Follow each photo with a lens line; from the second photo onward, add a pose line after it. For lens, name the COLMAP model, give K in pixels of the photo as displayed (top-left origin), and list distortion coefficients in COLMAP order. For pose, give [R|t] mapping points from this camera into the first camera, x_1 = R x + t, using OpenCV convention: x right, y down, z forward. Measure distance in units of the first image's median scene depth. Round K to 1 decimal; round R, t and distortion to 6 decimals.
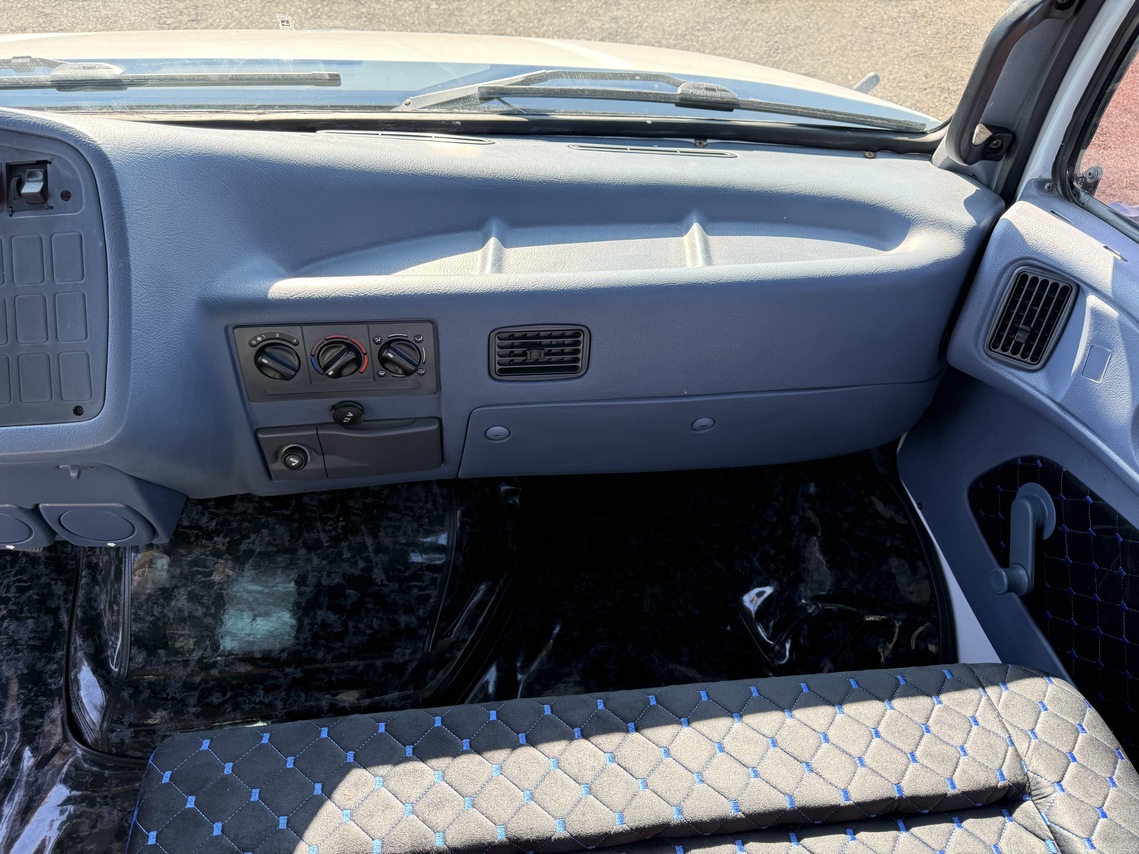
lens RADIAL K [[798.4, 0, 568.7], [0, 798.4, 420.7], [0, 0, 1]] dist [0.005019, -0.027627]
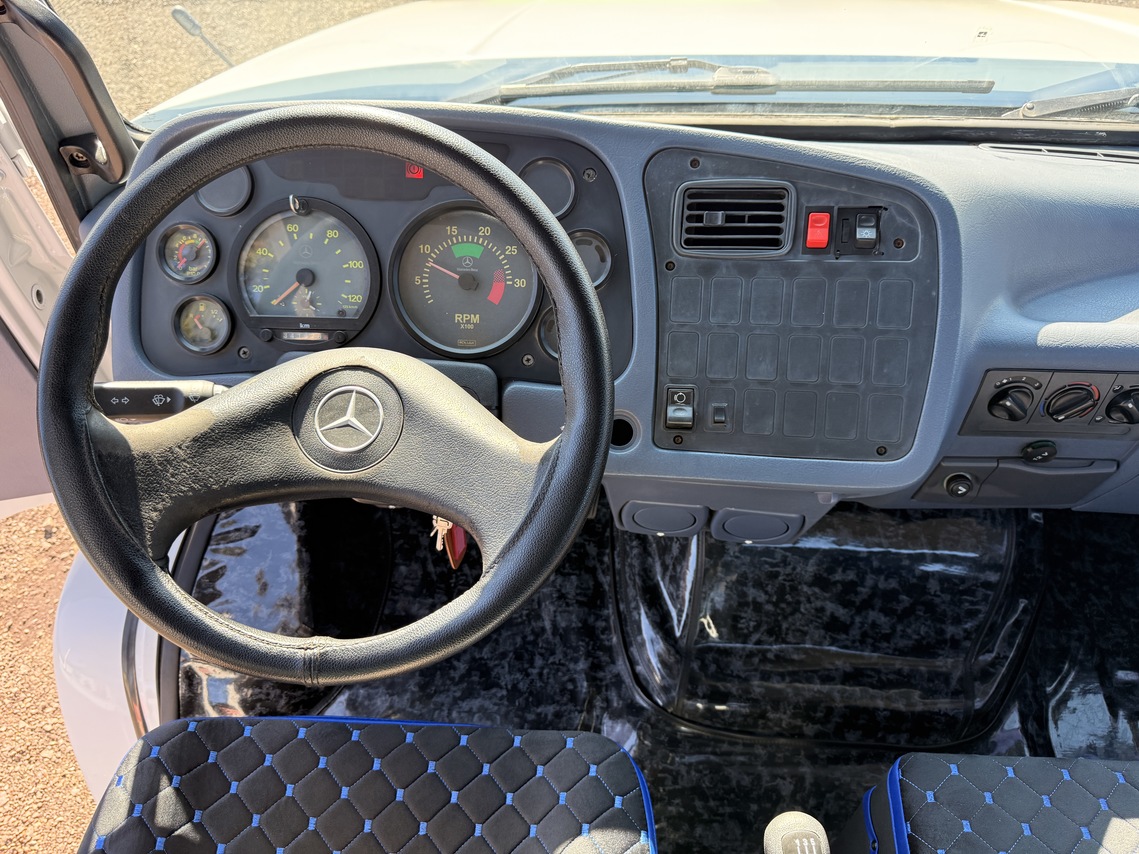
lens RADIAL K [[798.4, 0, 568.8], [0, 798.4, 426.4], [0, 0, 1]] dist [0.005019, -0.027627]
pose [[0.974348, 0.100248, -0.201486, -0.506208], [-0.080217, 0.991205, 0.105254, -0.076446], [0.210265, -0.086391, 0.973820, -0.068230]]
